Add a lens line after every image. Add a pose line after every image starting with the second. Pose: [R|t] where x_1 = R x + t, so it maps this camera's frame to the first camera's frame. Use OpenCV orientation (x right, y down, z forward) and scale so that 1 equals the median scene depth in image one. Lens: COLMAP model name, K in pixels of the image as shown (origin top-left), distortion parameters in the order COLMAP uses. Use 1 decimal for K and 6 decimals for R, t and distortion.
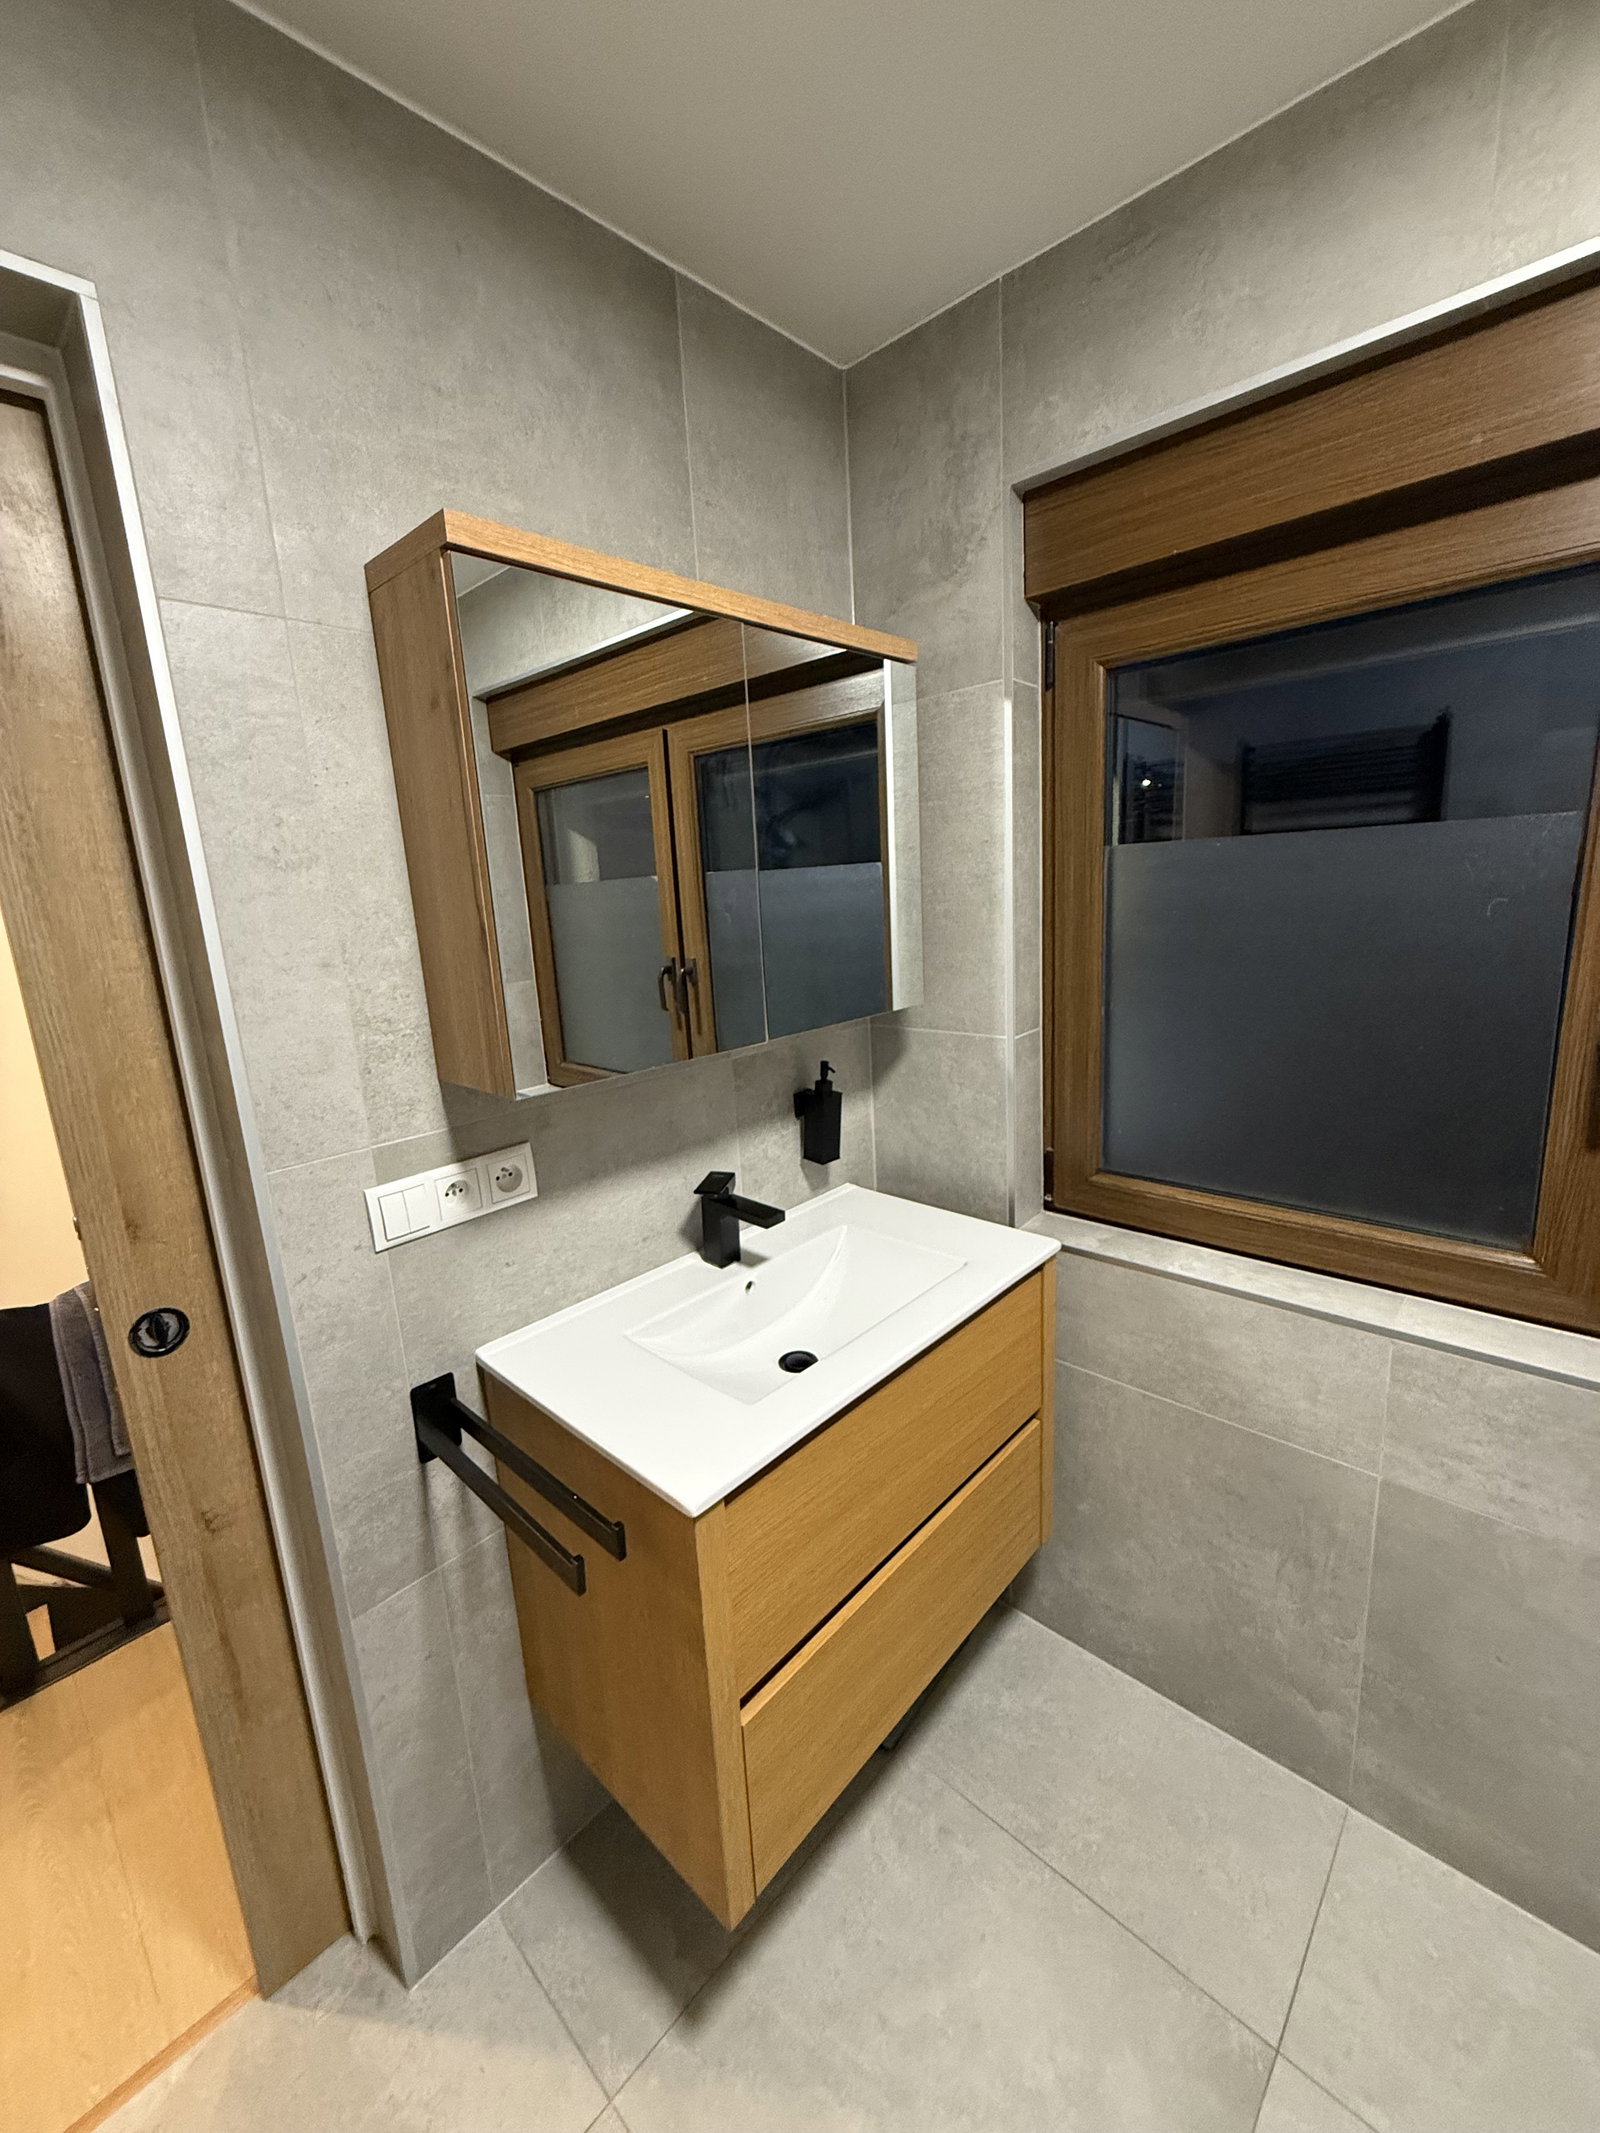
lens RADIAL K [[851.6, 0, 801.7], [0, 851.6, 1061.8], [0, 0, 1]] dist [-0.001135, -0.000181]
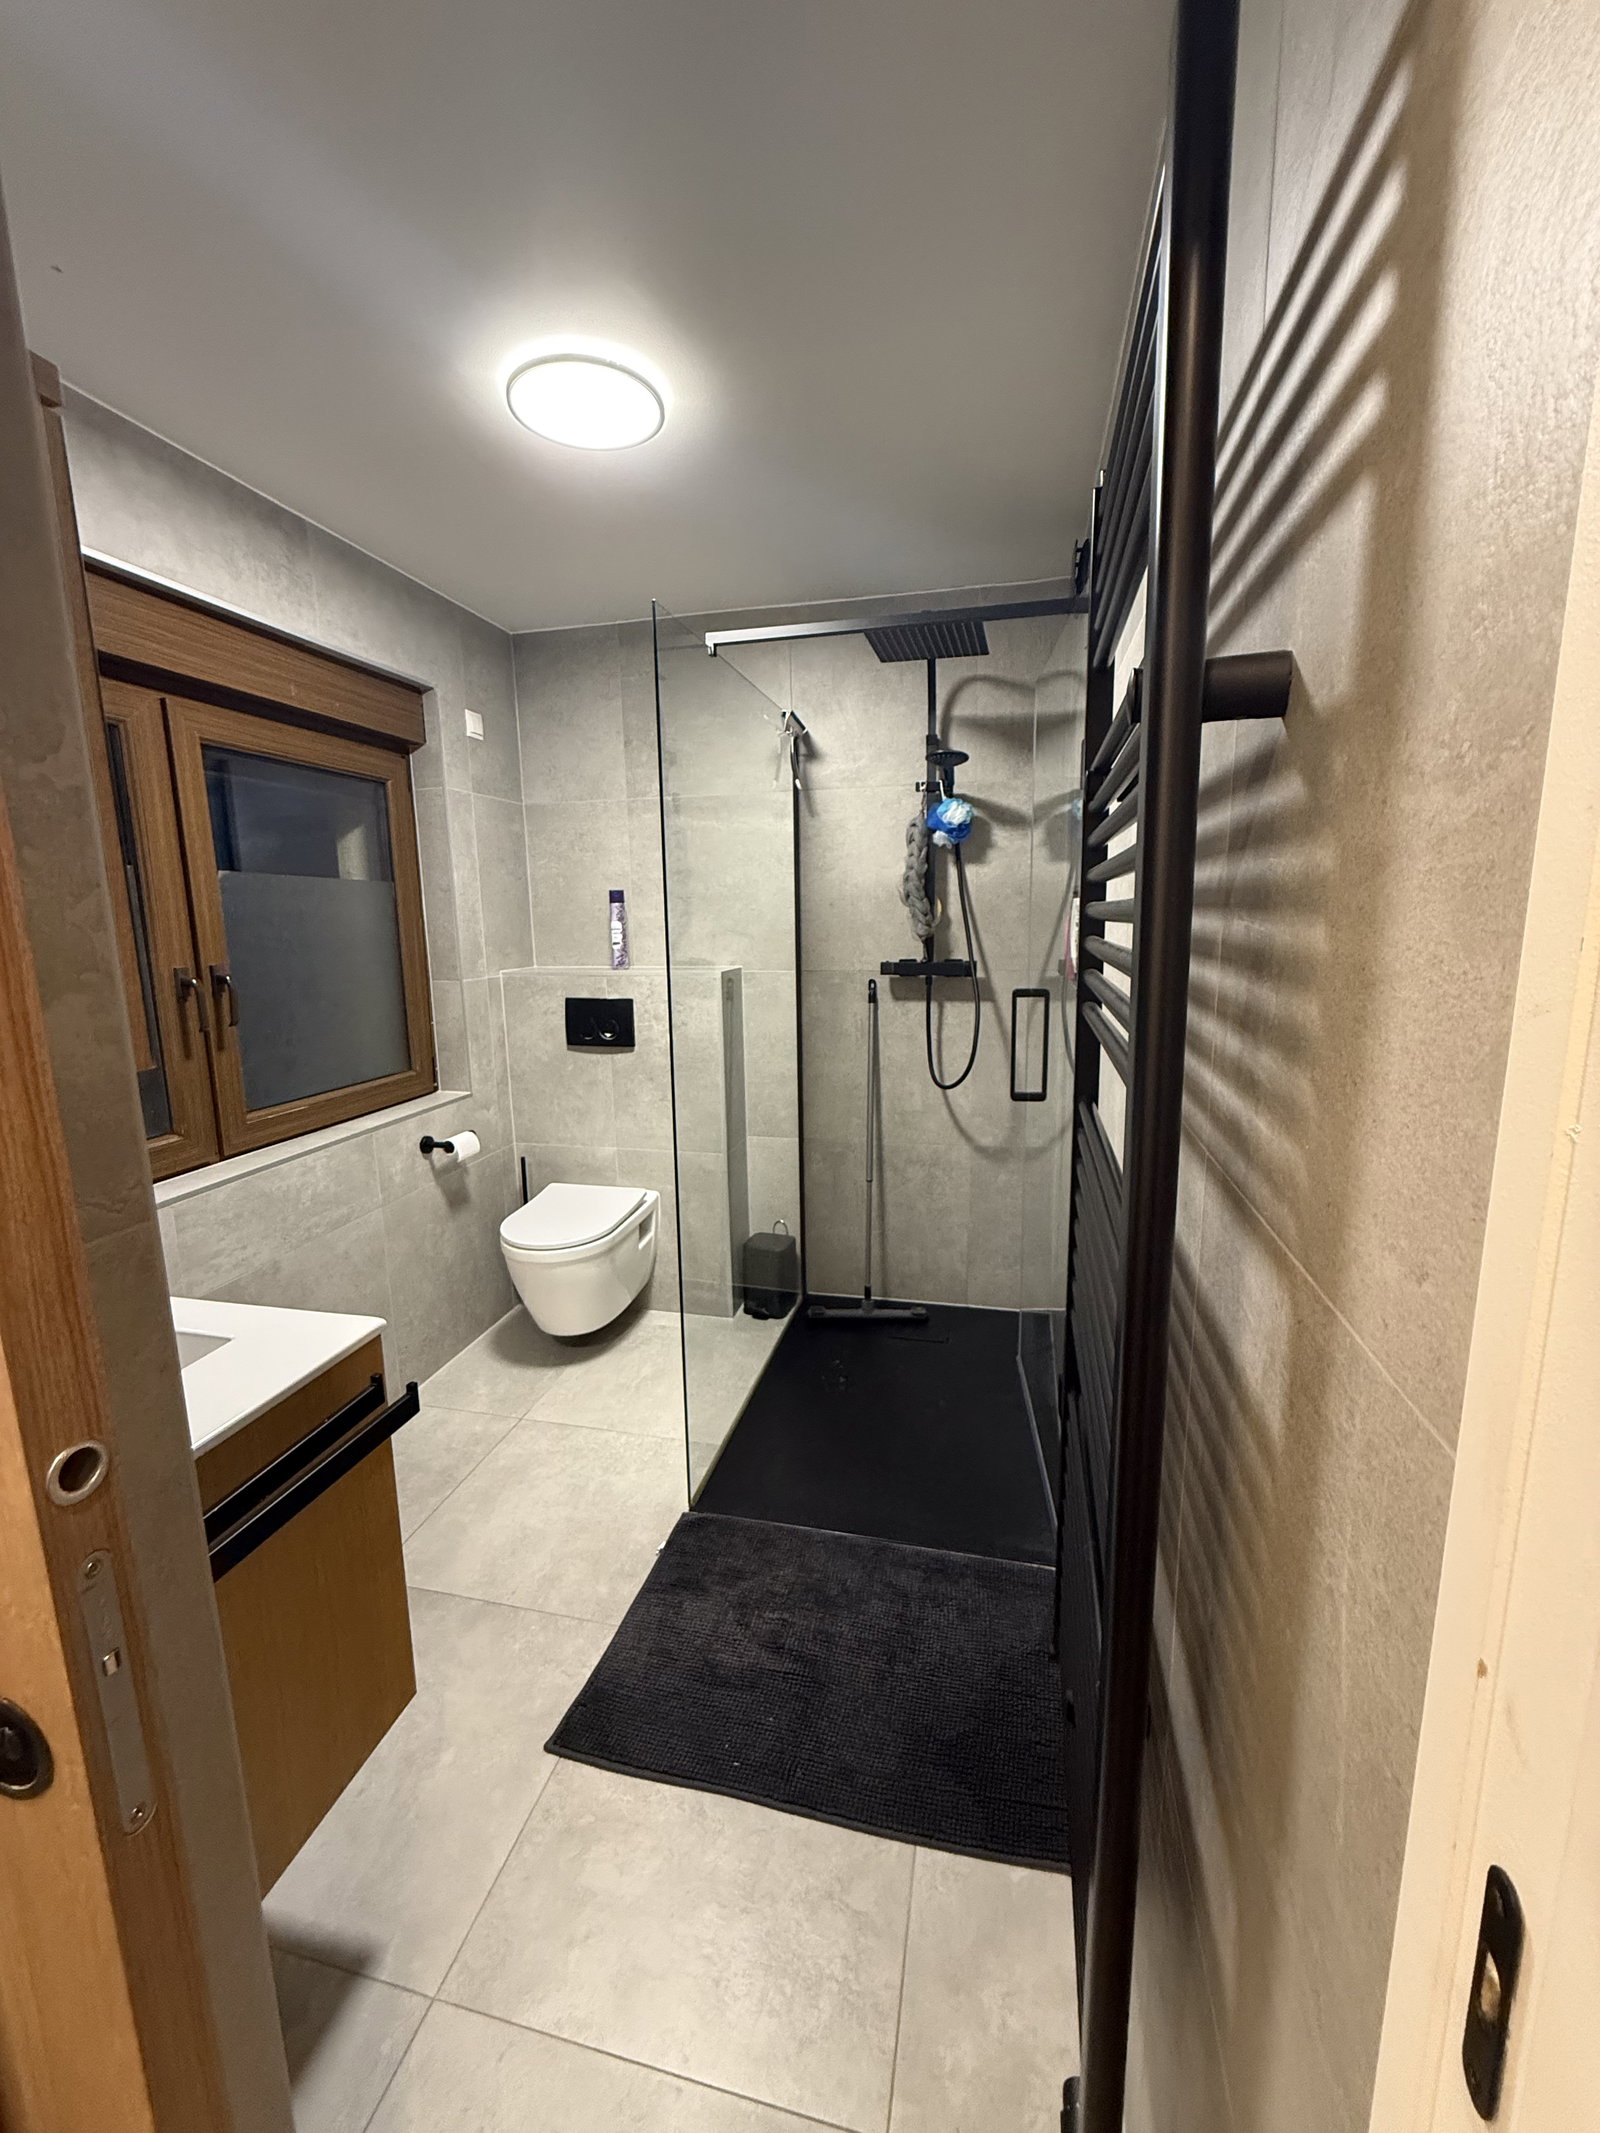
lens RADIAL K [[851.6, 0, 801.7], [0, 851.6, 1061.8], [0, 0, 1]] dist [-0.001135, -0.000181]
pose [[-0.493192, -0.096376, 0.864565, -1.186464], [0.211840, 0.950621, 0.226813, -0.015621], [-0.843733, 0.295011, -0.448423, 0.712912]]
